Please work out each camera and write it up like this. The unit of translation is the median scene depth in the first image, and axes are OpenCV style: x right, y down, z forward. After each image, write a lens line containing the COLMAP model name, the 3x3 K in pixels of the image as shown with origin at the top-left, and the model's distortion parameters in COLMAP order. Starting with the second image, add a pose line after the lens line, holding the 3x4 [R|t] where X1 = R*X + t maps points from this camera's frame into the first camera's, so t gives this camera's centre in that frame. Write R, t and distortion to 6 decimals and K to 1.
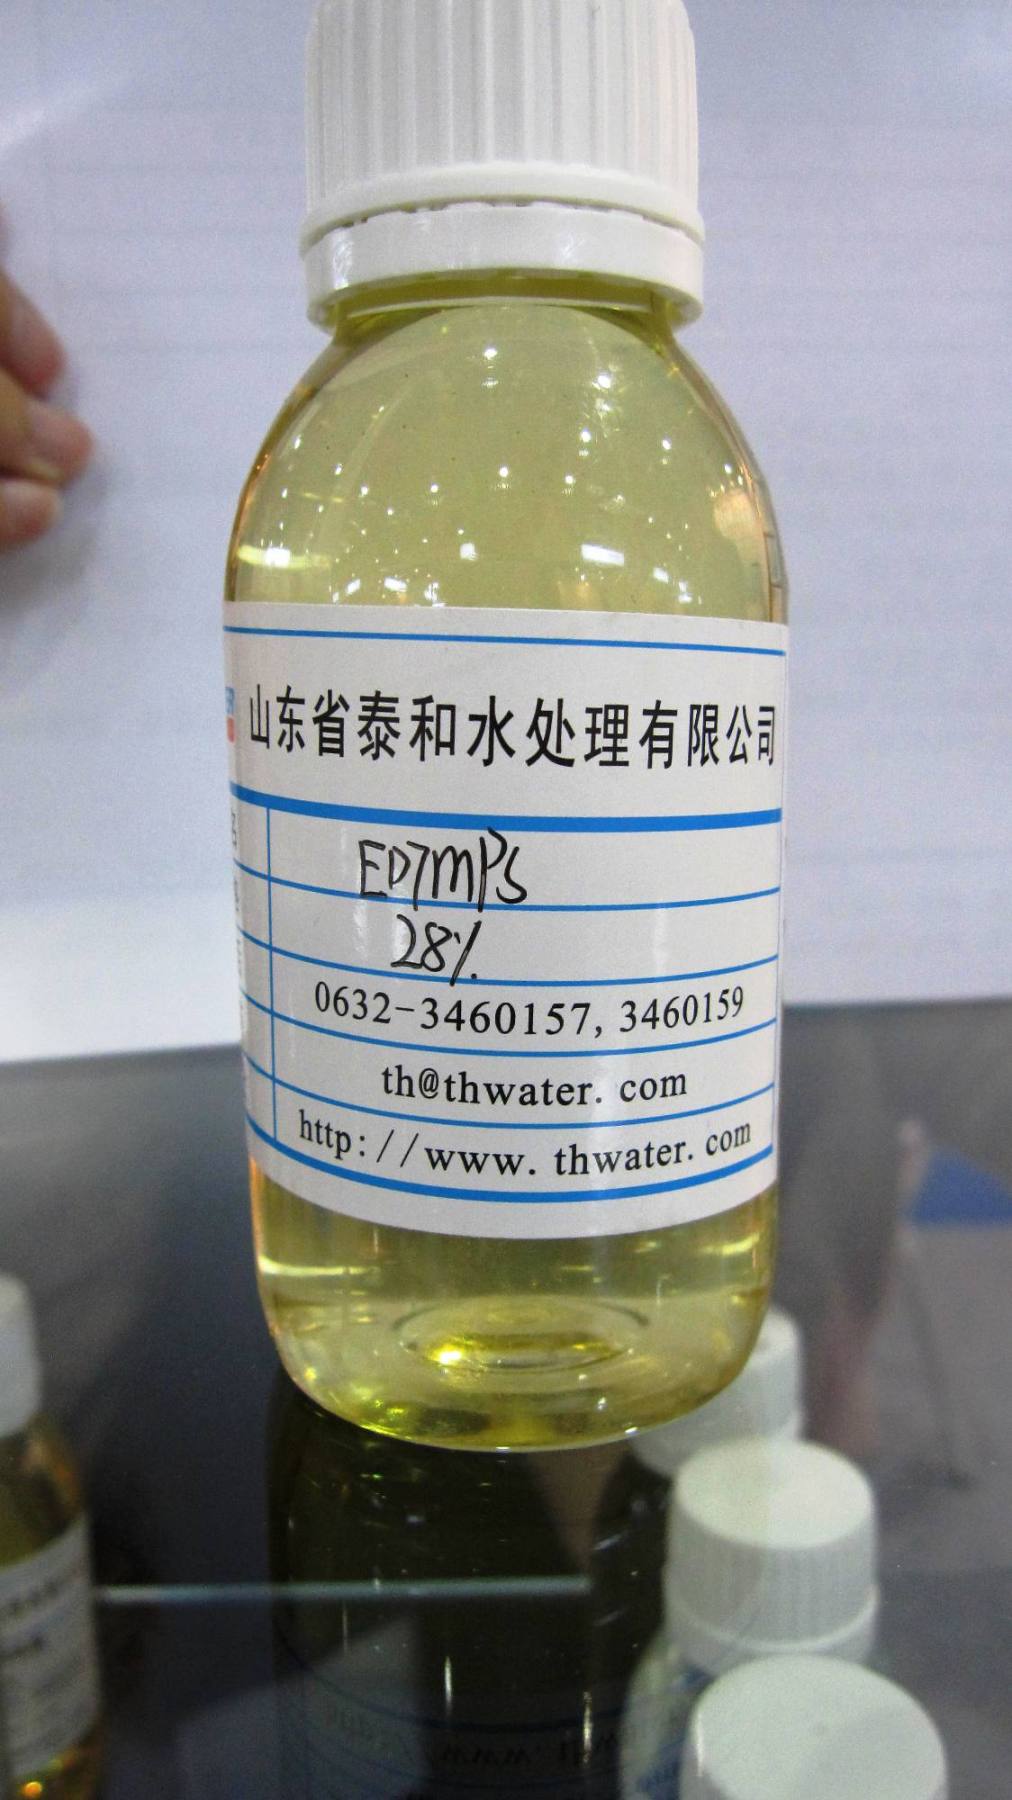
lens RADIAL K [[1466.6, 0, 496.1], [0, 1466.6, 874.1], [0, 0, 1]] dist [-0.063711, 0.008053]
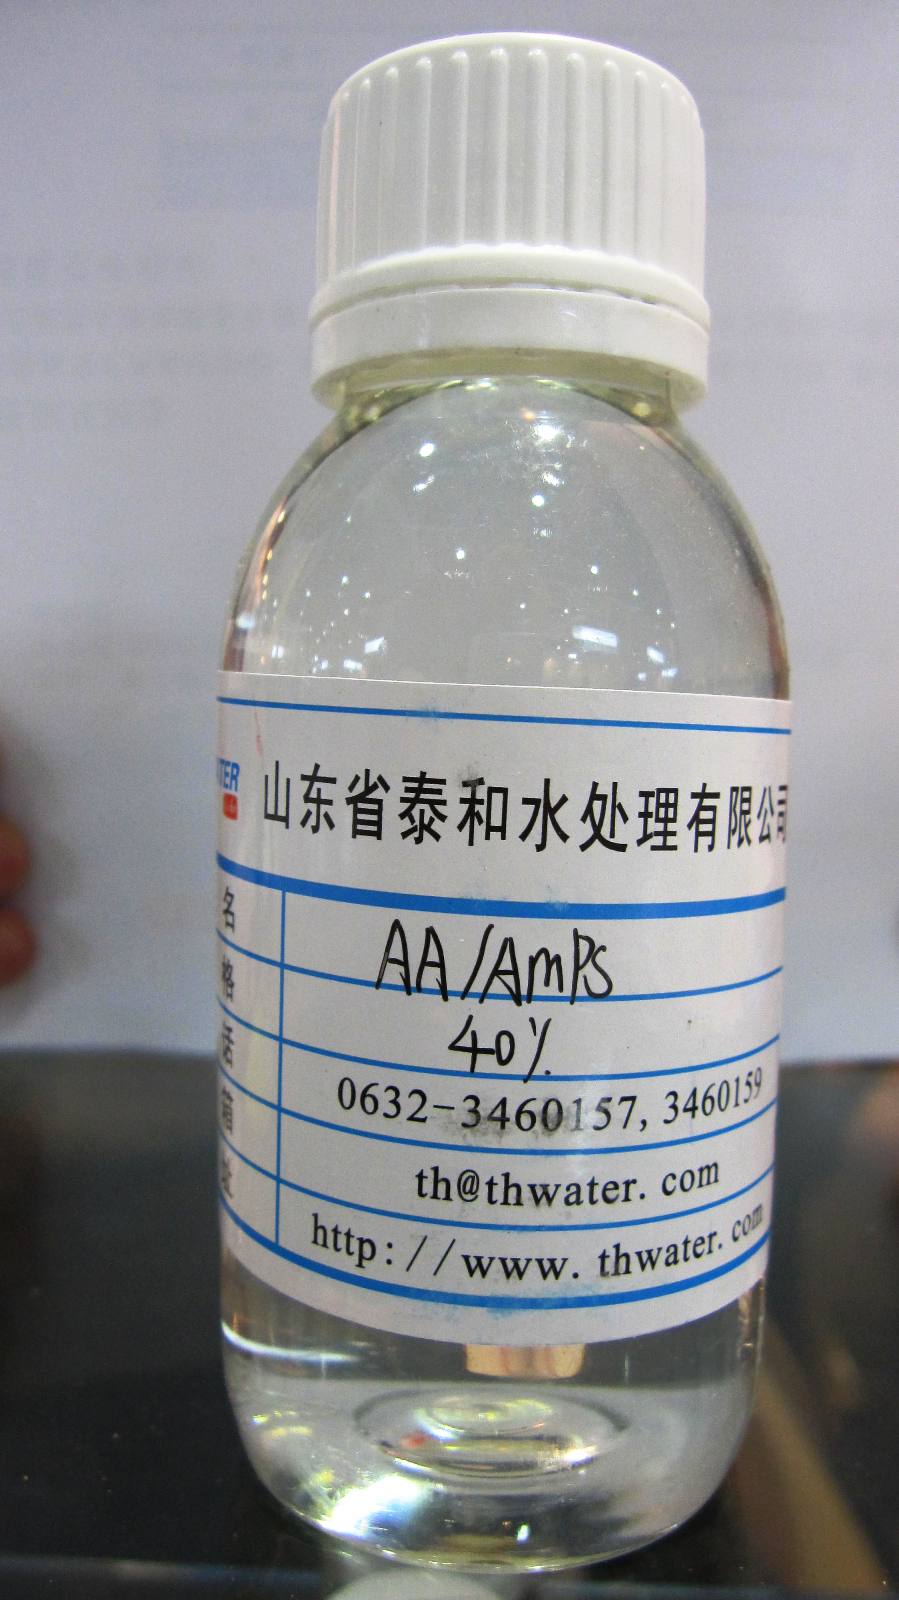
lens RADIAL K [[1303.6, 0, 440.7], [0, 1303.6, 777.0], [0, 0, 1]] dist [-0.063711, 0.008053]
pose [[0.986878, 0.008889, 0.161223, -0.200934], [0.003918, 0.996871, -0.078948, -0.053586], [-0.161420, 0.078544, 0.983755, 0.165514]]
